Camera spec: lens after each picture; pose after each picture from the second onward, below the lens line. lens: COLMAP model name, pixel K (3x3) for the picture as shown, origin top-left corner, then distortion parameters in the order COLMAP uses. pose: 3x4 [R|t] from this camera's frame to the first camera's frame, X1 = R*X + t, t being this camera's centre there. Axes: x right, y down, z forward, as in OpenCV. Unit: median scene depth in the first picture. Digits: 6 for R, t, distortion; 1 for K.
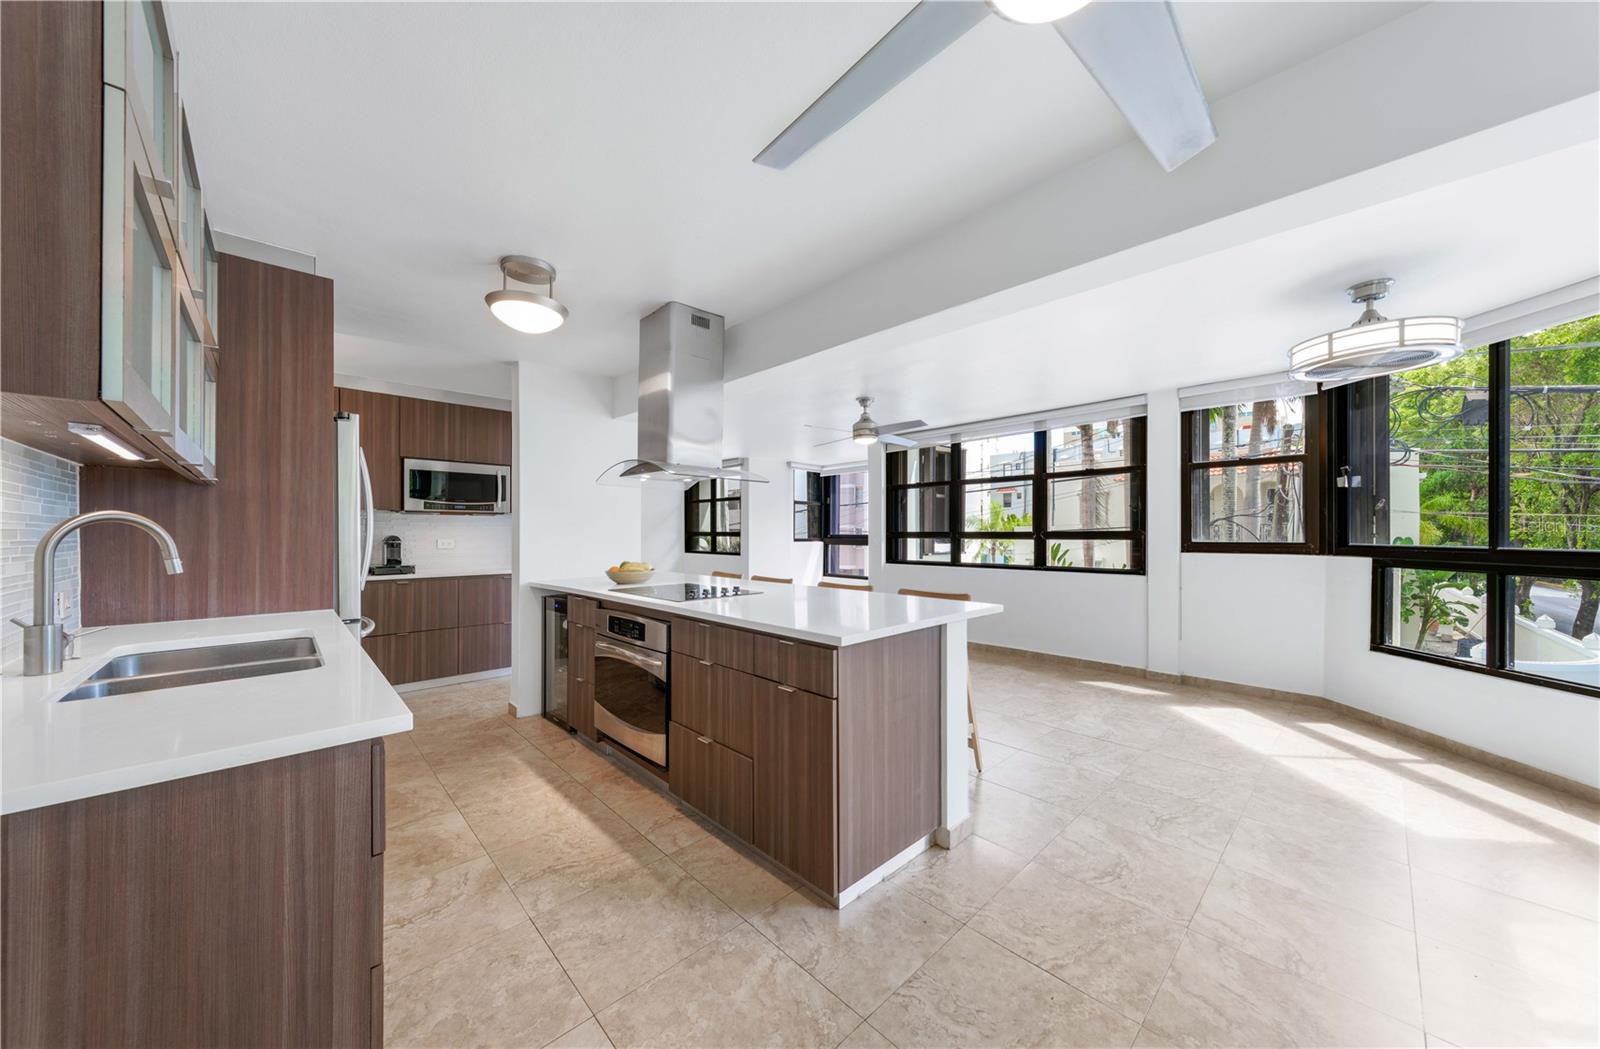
lens RADIAL K [[553.4, 0, 800.3], [0, 553.4, 529.6], [0, 0, 1]] dist [-0.001032, -0.000055]
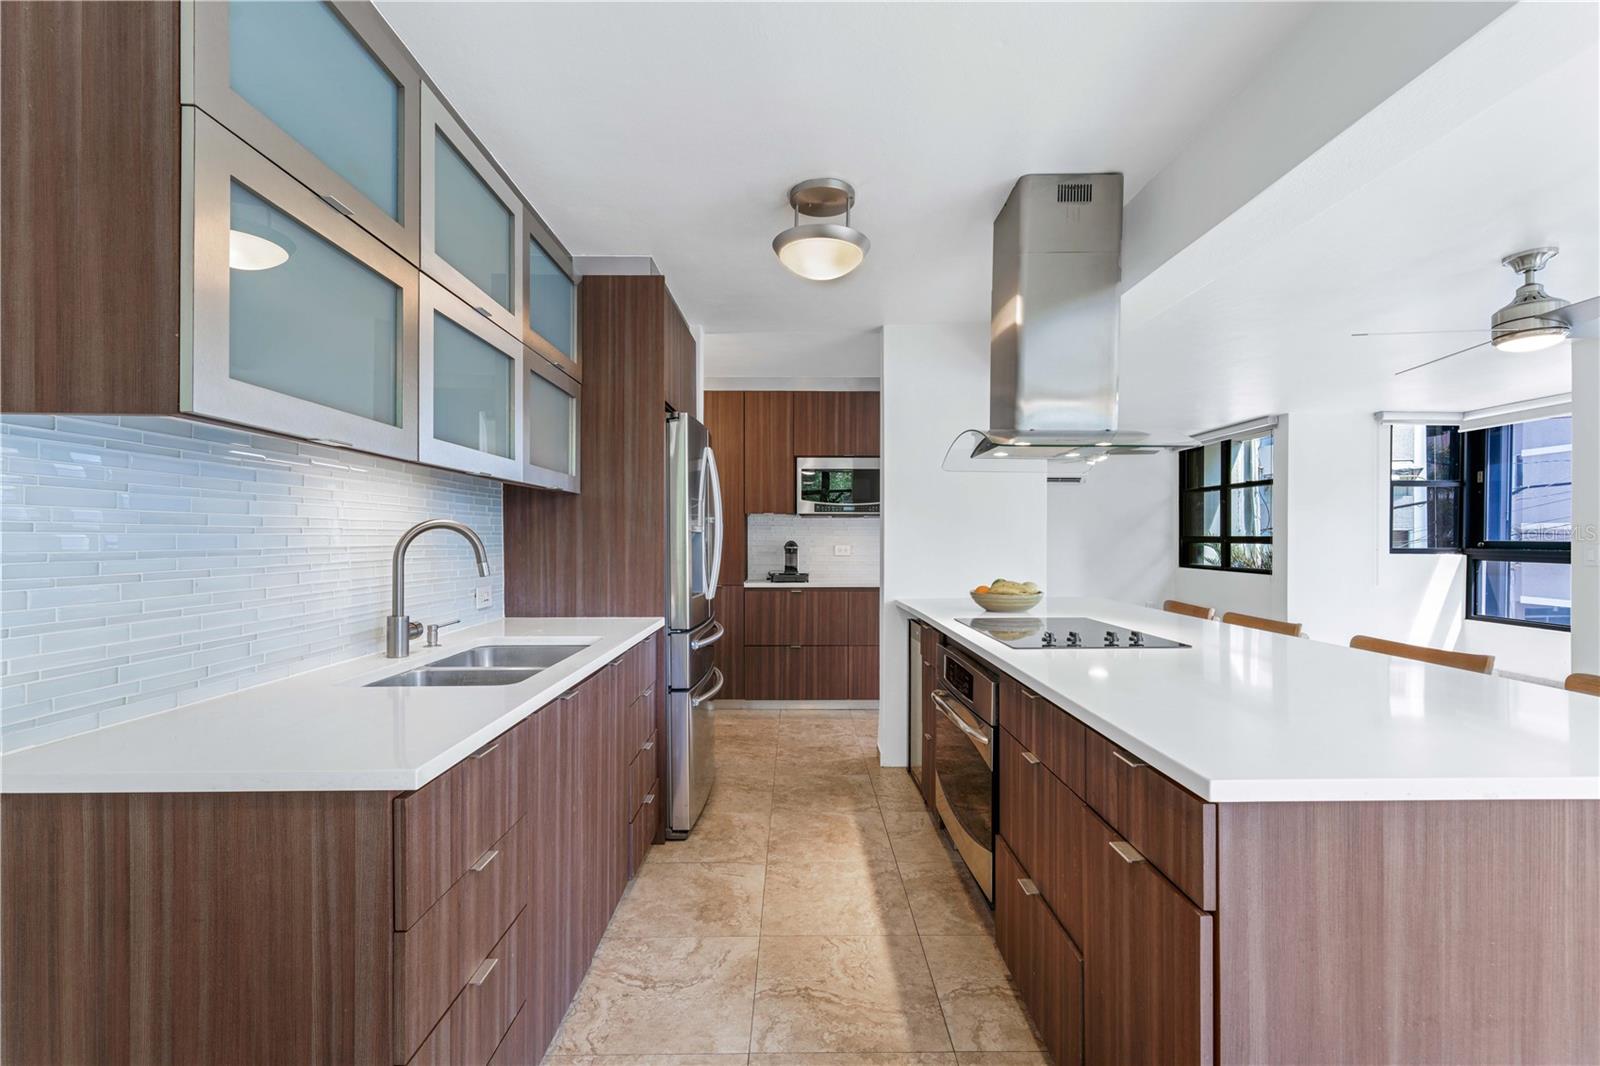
lens RADIAL K [[695.0, 0, 793.6], [0, 695.0, 539.8], [0, 0, 1]] dist [0.004402, 0.000161]
pose [[0.723161, 0.002359, -0.690676, 0.121957], [0.003985, 0.999963, 0.007588, -0.000047], [0.690668, -0.008240, 0.723125, 0.215323]]
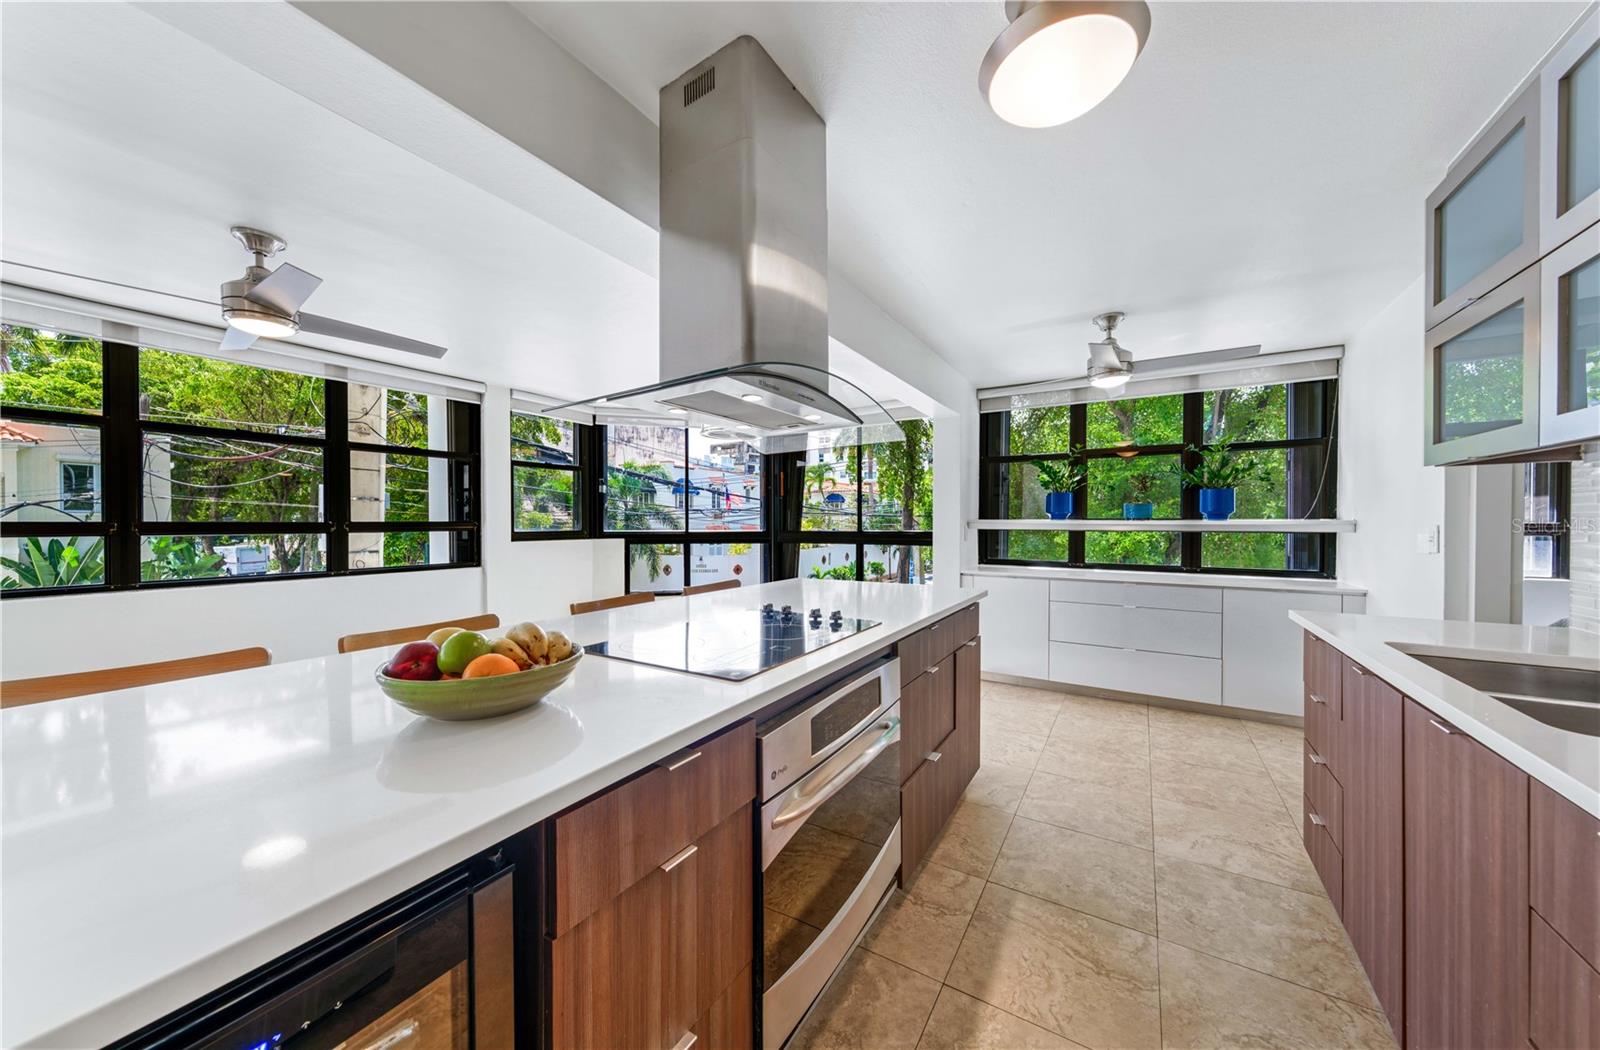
lens RADIAL K [[553.4, 0, 800.3], [0, 553.4, 530.1], [0, 0, 1]] dist [-0.001032, -0.000055]
pose [[-0.261410, -0.012314, 0.965149, -0.720697], [-0.003396, 0.999924, 0.011838, 0.006384], [-0.965222, -0.000183, -0.261432, 1.077193]]
